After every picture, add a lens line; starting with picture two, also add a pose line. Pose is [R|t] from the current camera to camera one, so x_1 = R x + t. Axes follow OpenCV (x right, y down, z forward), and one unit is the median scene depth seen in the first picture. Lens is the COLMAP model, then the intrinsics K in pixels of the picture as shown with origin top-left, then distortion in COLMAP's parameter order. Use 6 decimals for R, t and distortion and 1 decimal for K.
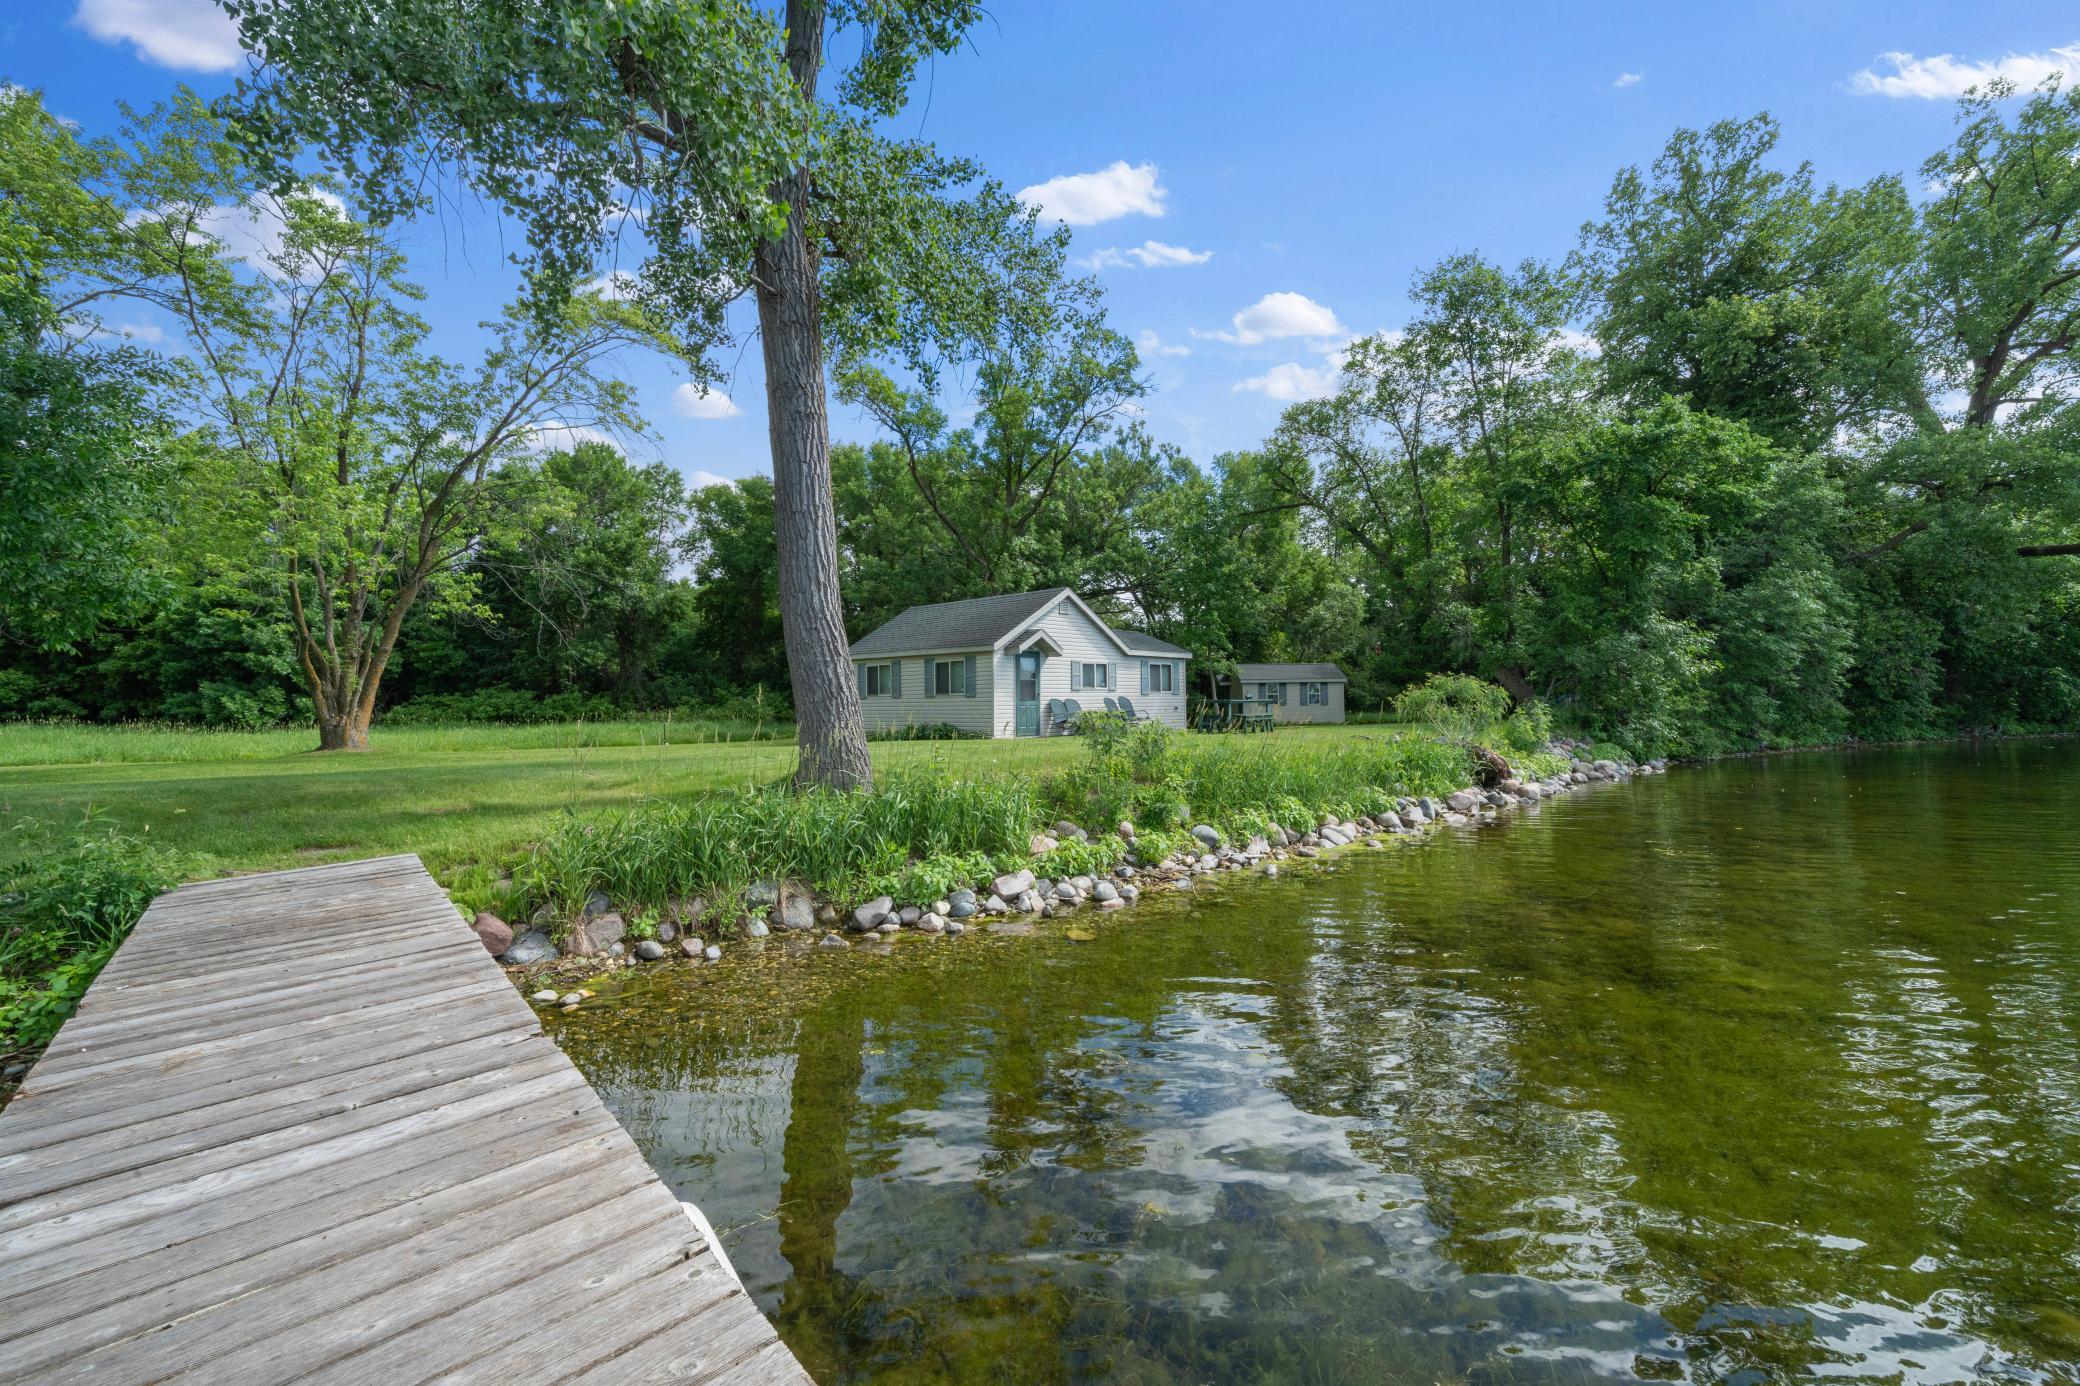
lens RADIAL K [[811.1, 0, 1042.6], [0, 811.1, 702.9], [0, 0, 1]] dist [-0.002412, -0.000171]
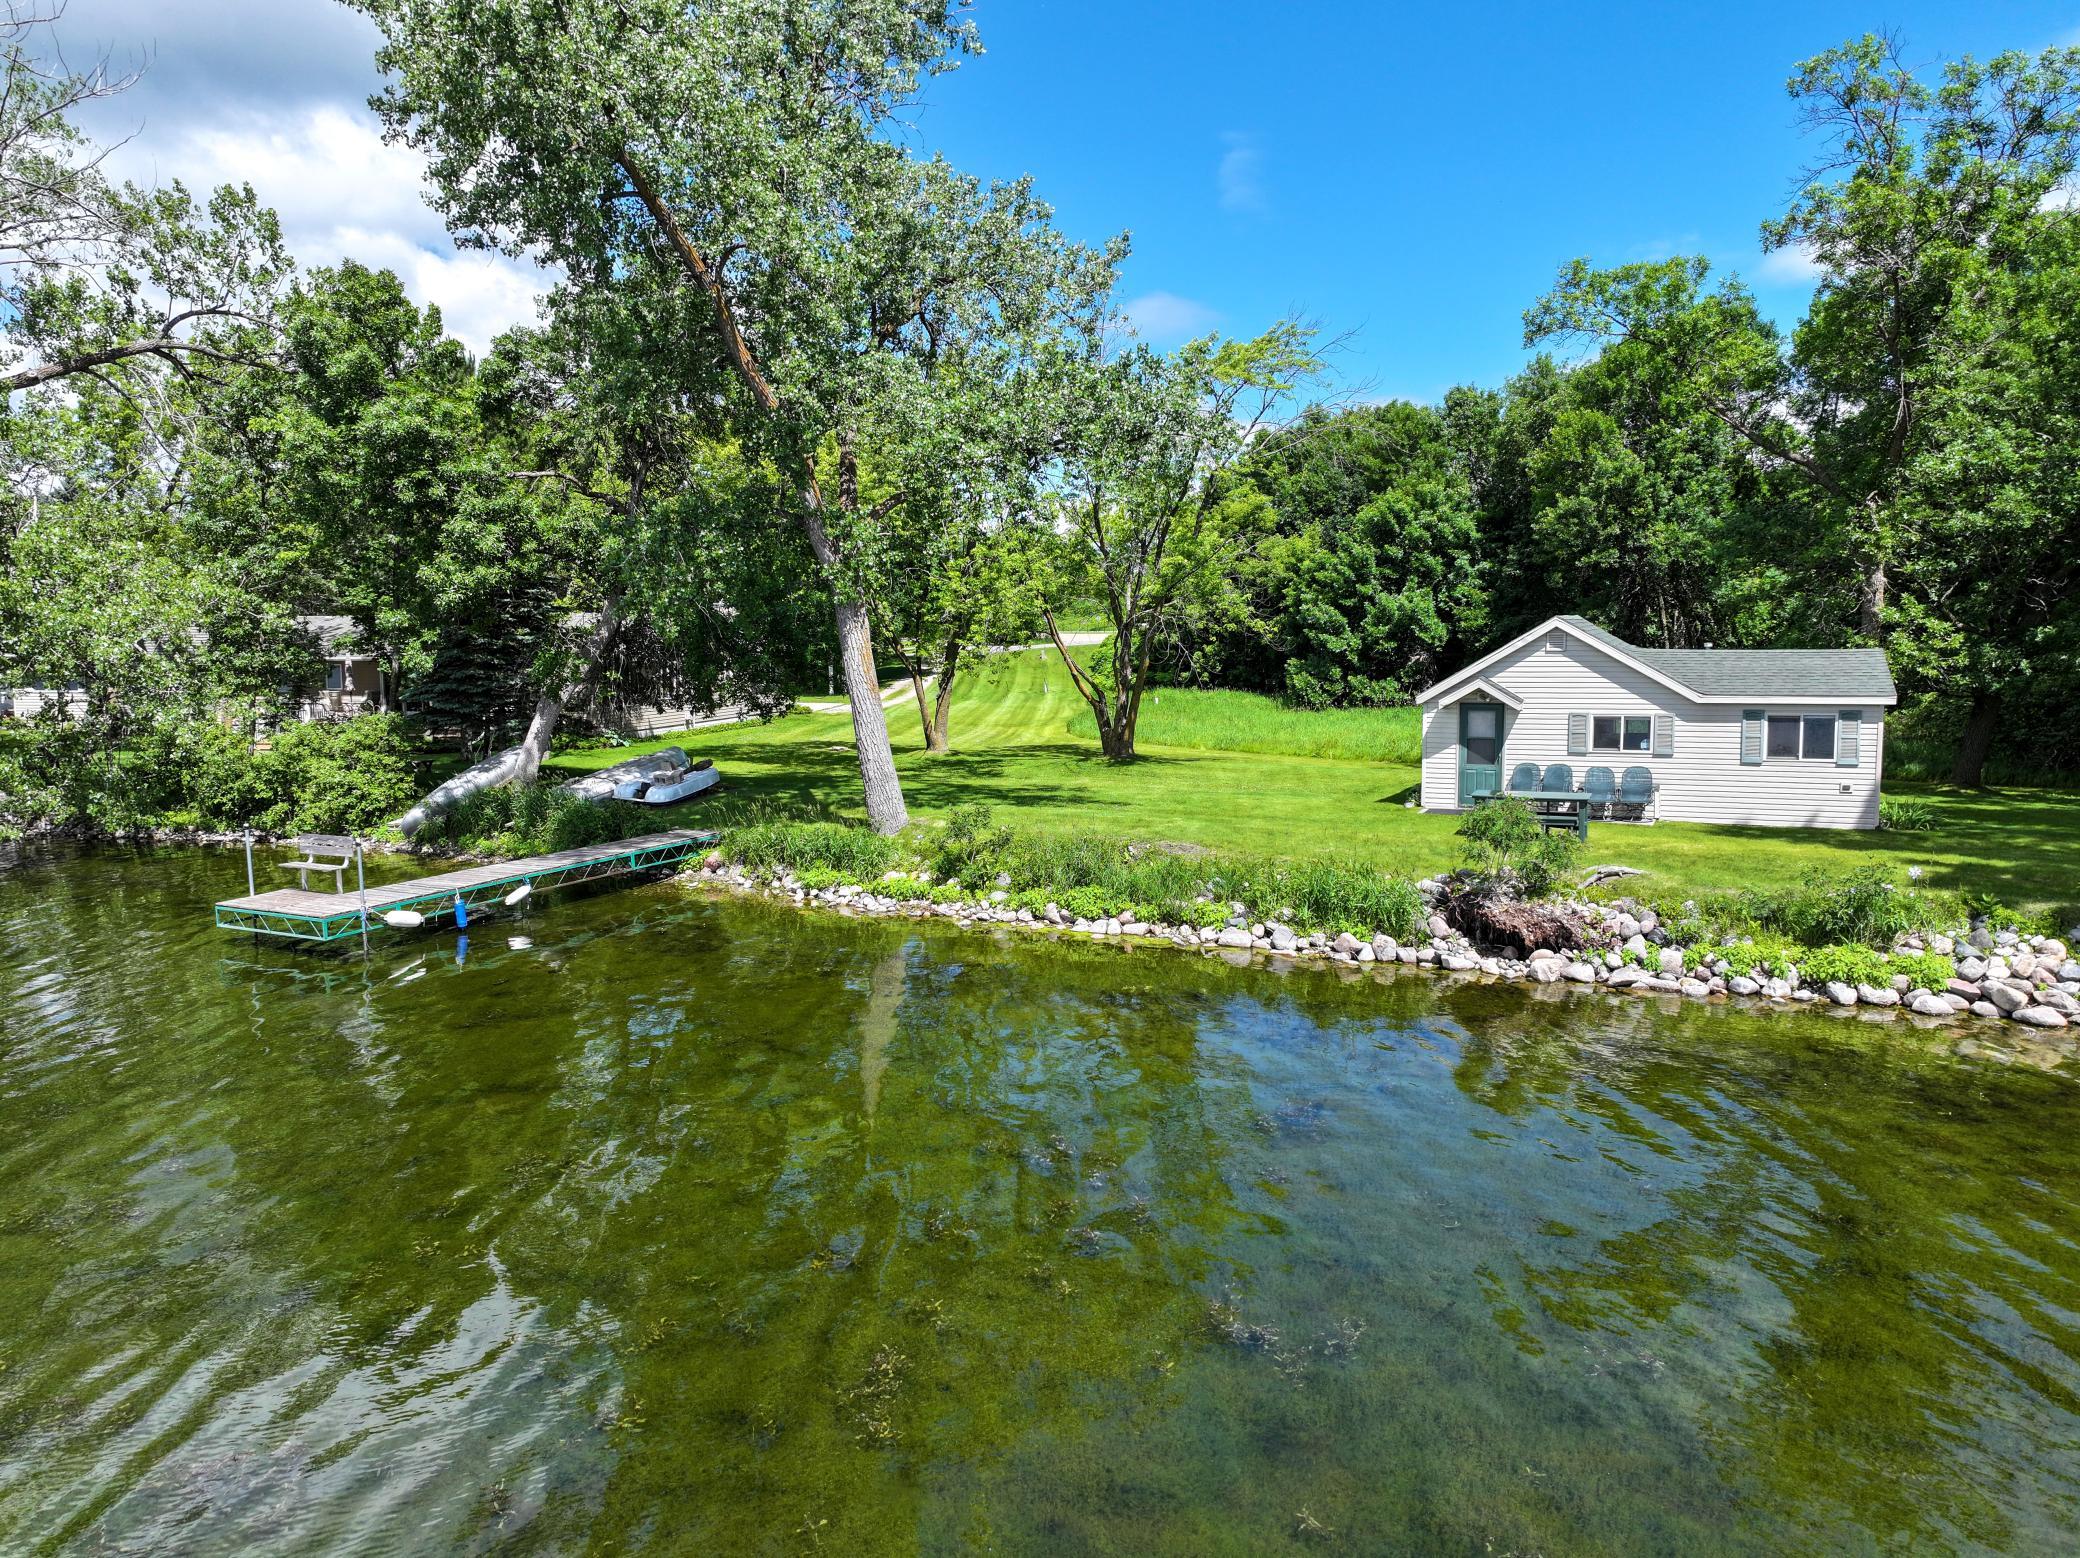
lens RADIAL K [[1442.2, 0, 1043.2], [0, 1442.2, 780.5], [0, 0, 1]] dist [0.002793, 0.001308]
pose [[0.336661, 0.100957, -0.936198, 1.118135], [0.008808, 0.993855, 0.110342, -0.140801], [0.941585, -0.045394, 0.333702, 0.095860]]
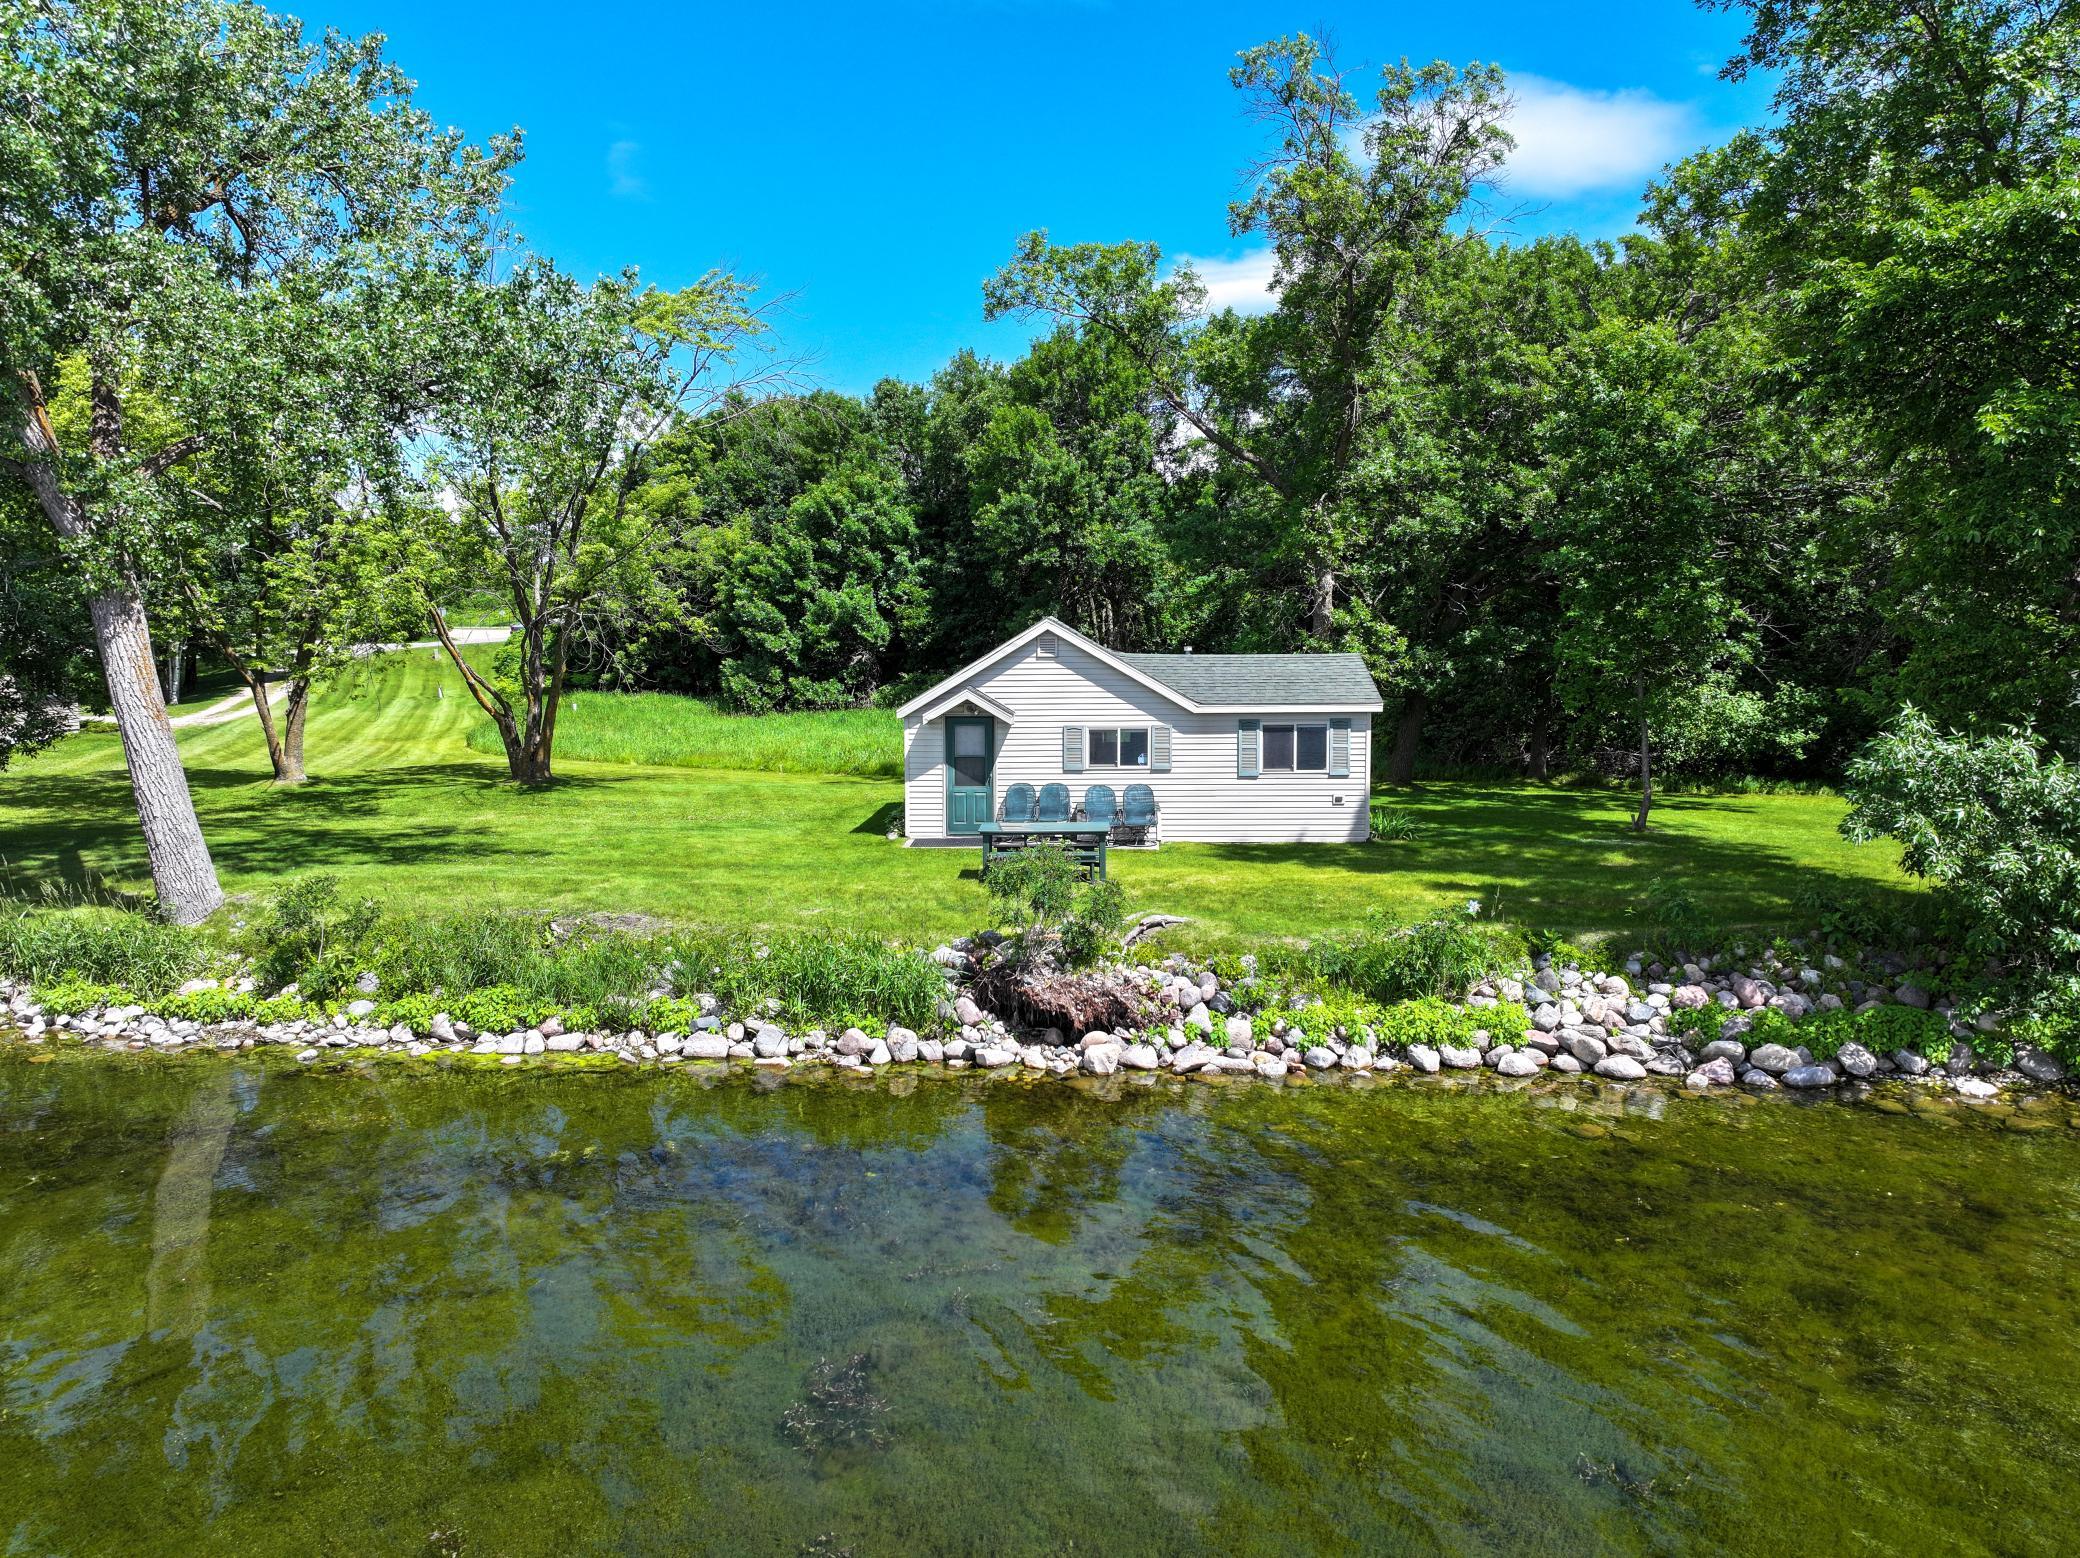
lens RADIAL K [[1449.2, 0, 1040.0], [0, 1449.2, 779.0], [0, 0, 1]] dist [0.001645, 0.000429]
pose [[0.669753, 0.083545, -0.737869, 0.902850], [0.001423, 0.993505, 0.113781, -0.144165], [0.742582, -0.077256, 0.665284, 0.186571]]
